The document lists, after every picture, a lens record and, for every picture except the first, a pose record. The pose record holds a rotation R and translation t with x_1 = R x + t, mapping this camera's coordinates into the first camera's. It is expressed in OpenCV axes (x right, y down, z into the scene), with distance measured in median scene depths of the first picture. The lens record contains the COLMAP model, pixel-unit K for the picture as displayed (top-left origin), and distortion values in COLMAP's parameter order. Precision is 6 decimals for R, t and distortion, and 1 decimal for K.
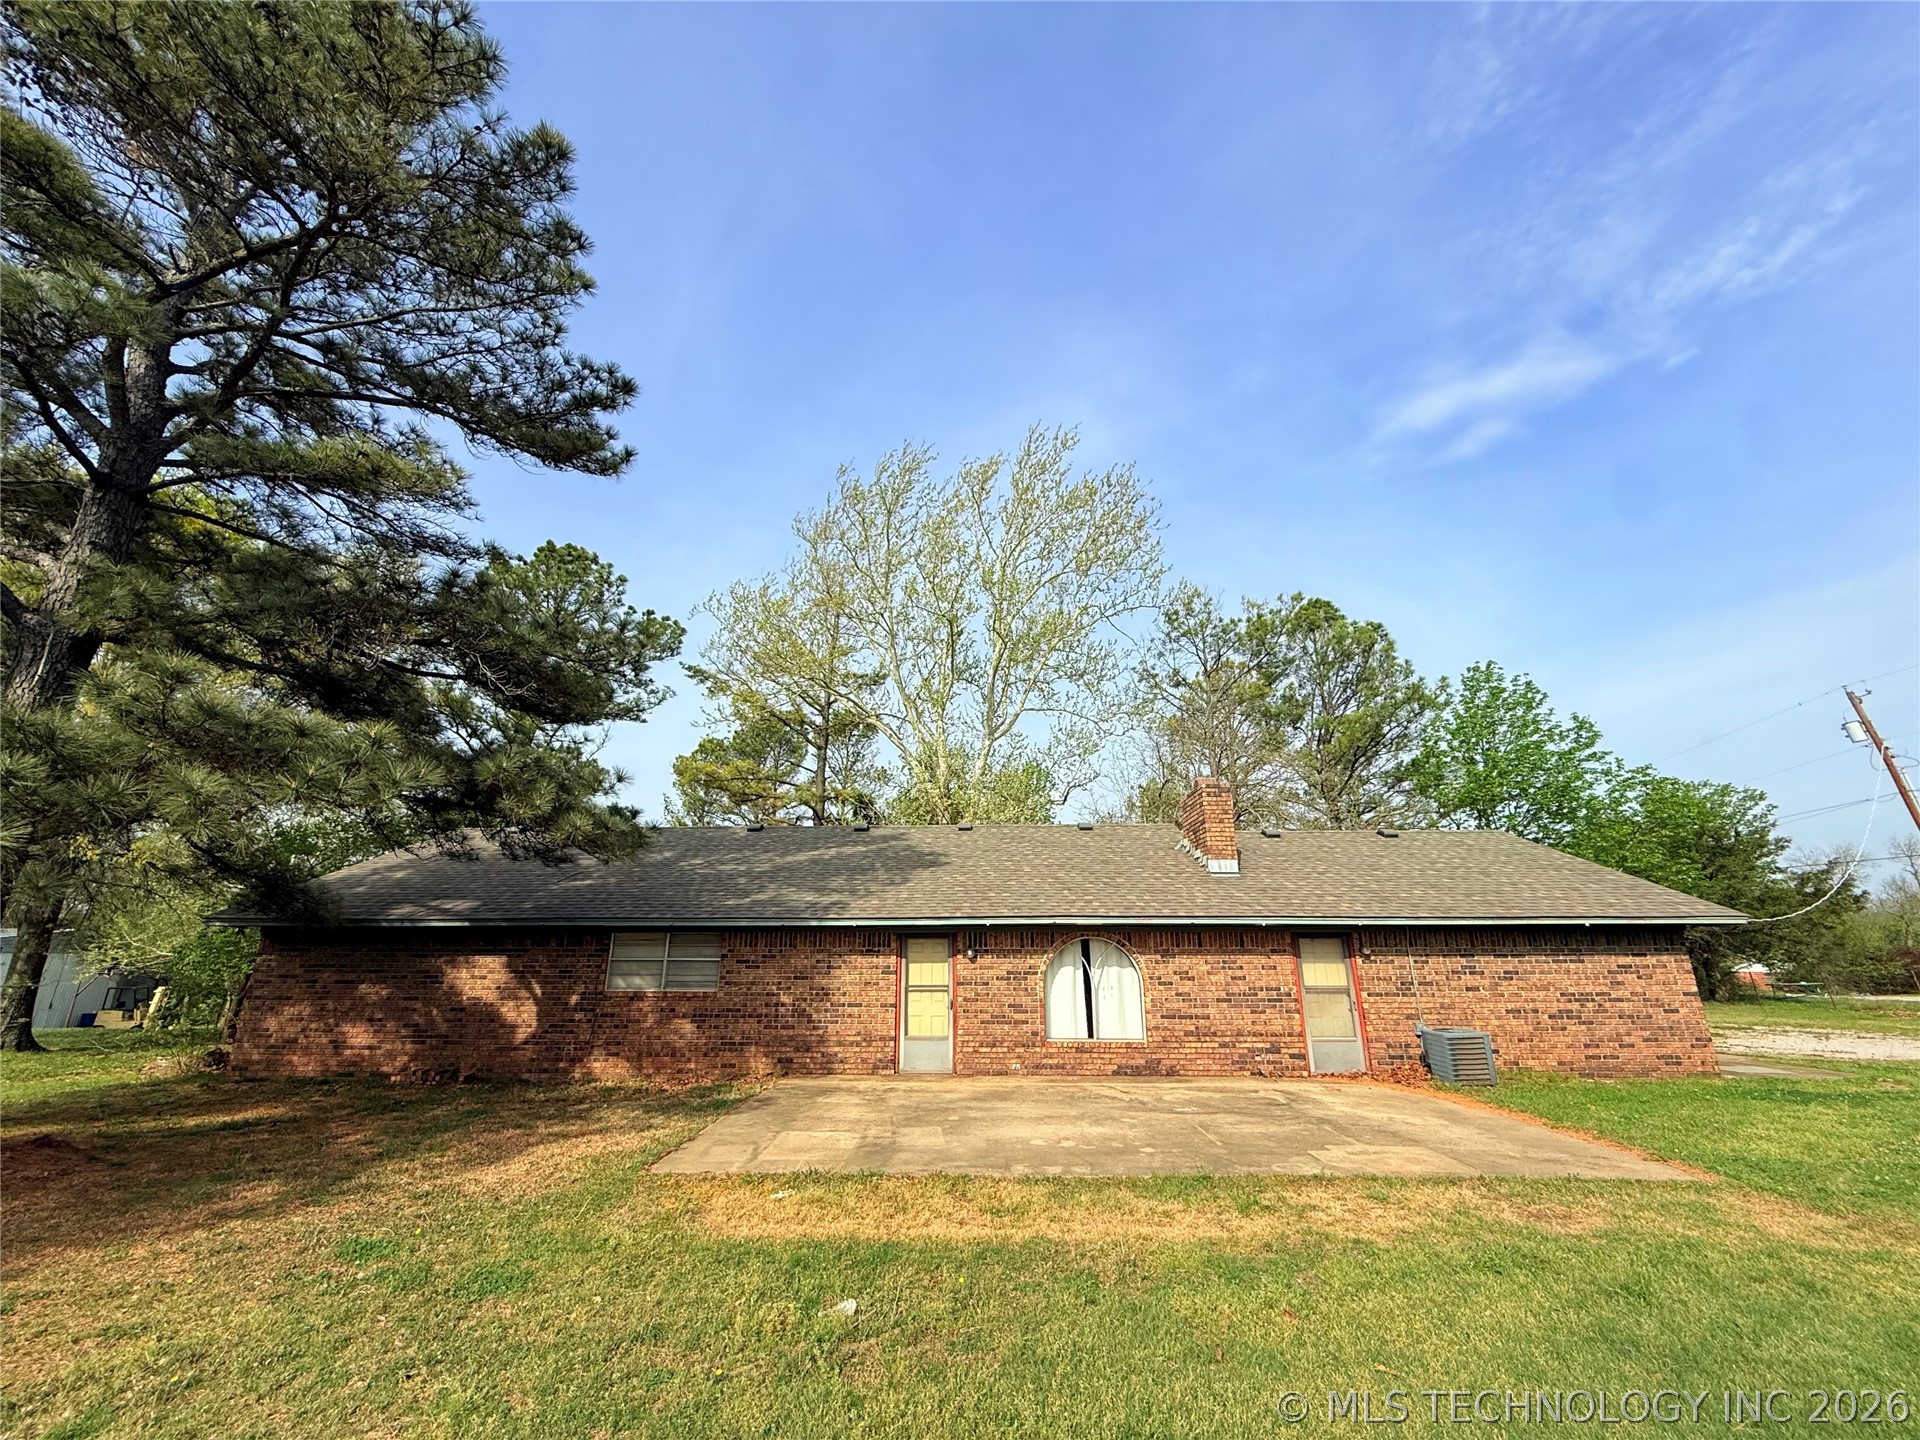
lens RADIAL K [[765.3, 0, 959.1], [0, 765.3, 722.1], [0, 0, 1]] dist [-0.000433, -0.000589]
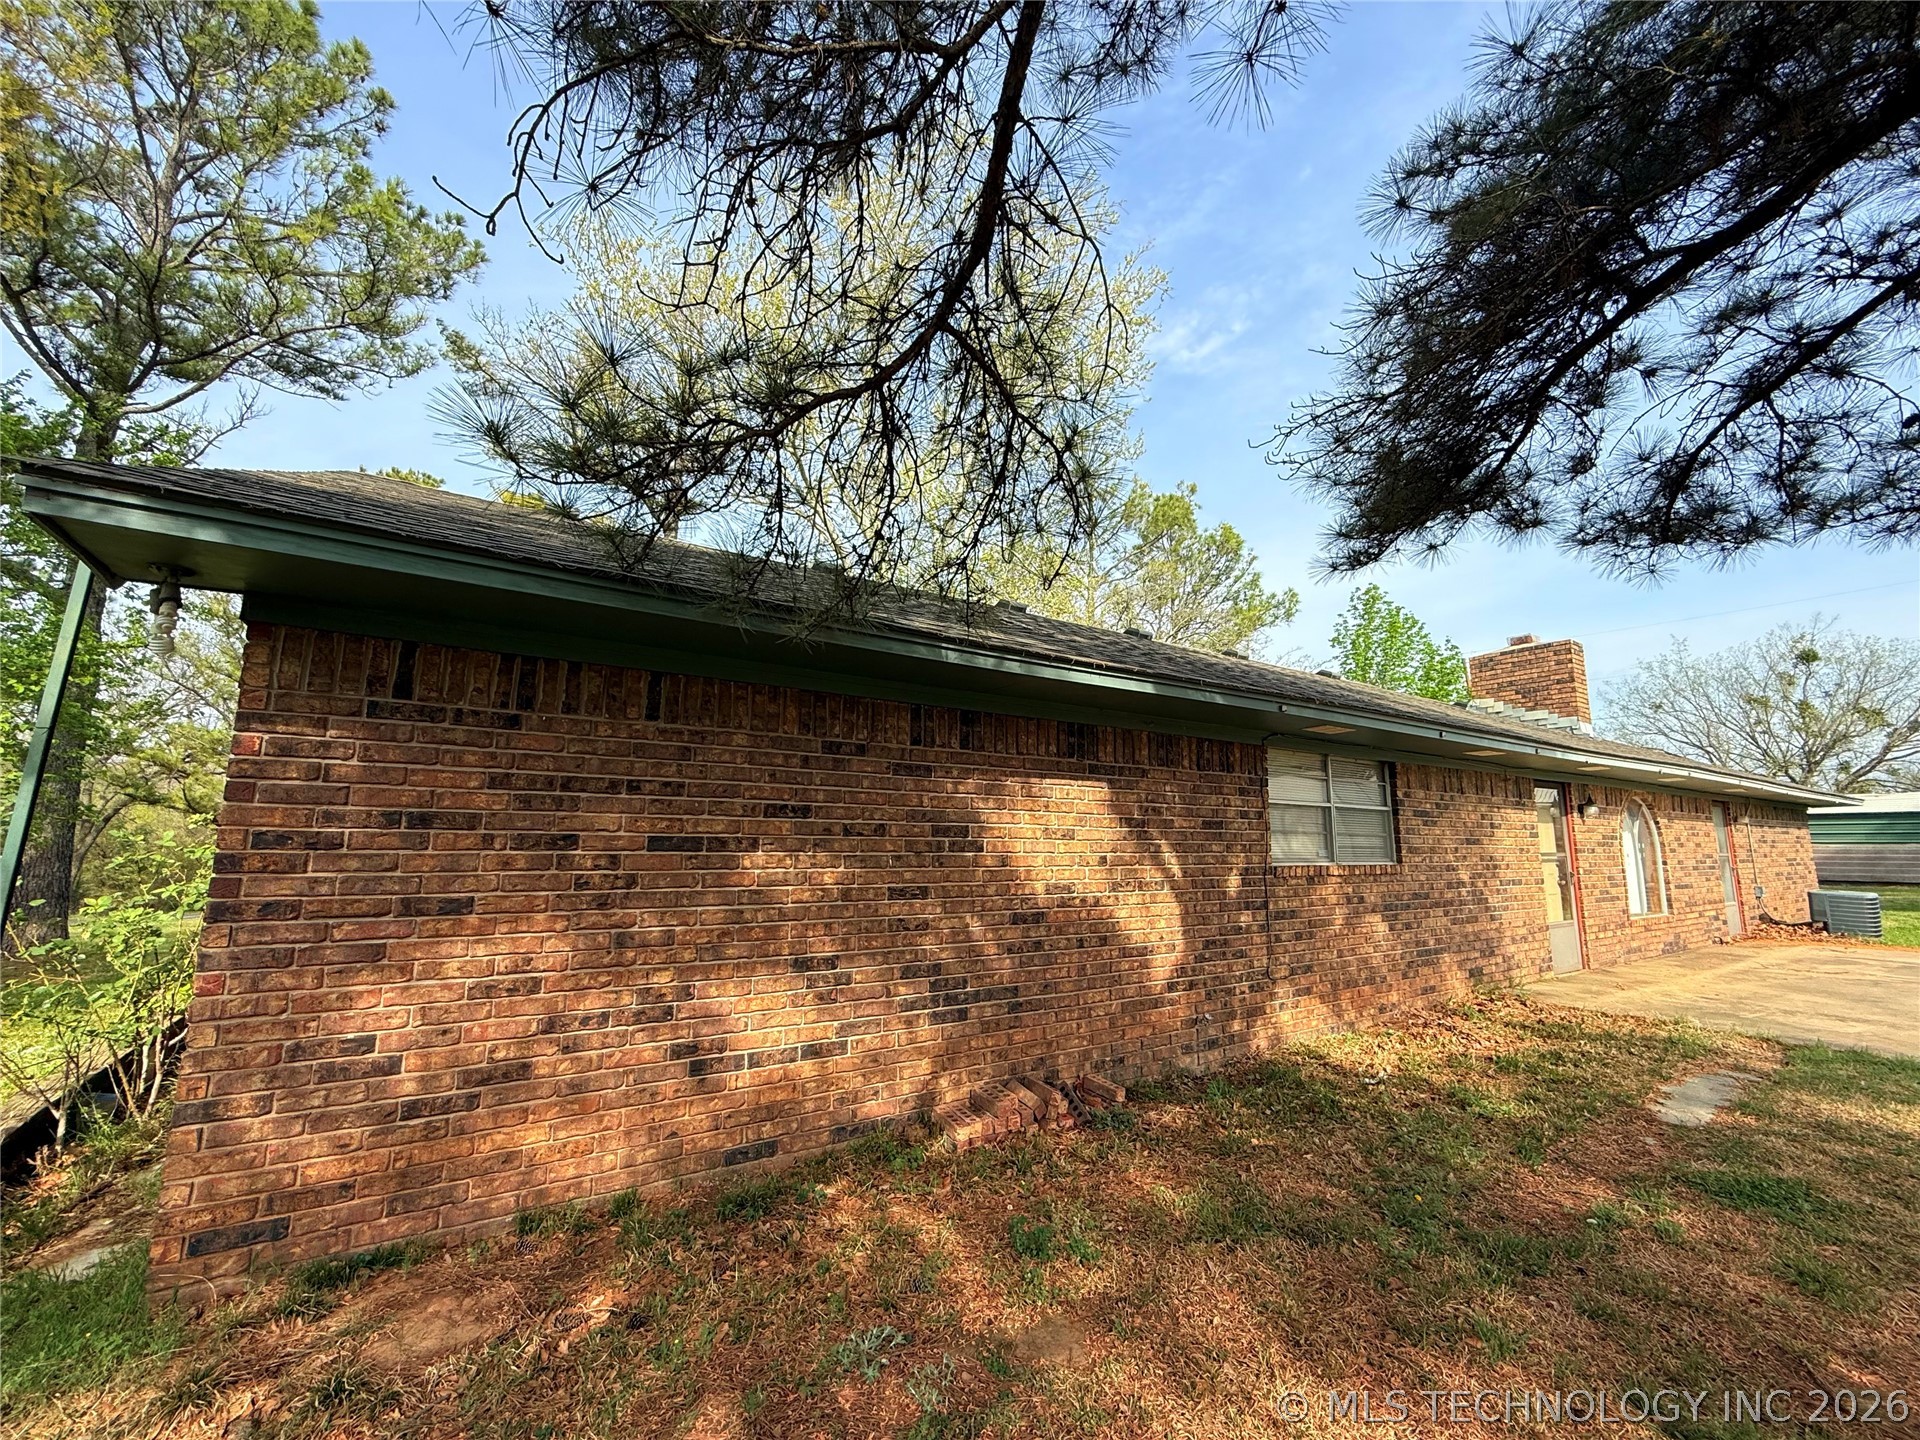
lens RADIAL K [[765.3, 0, 960.8], [0, 765.3, 717.4], [0, 0, 1]] dist [-0.000433, -0.000589]
pose [[0.821456, 0.100075, 0.561423, -0.901700], [-0.179701, 0.979751, 0.088289, 0.257364], [-0.541219, -0.173414, 0.822806, 0.738538]]
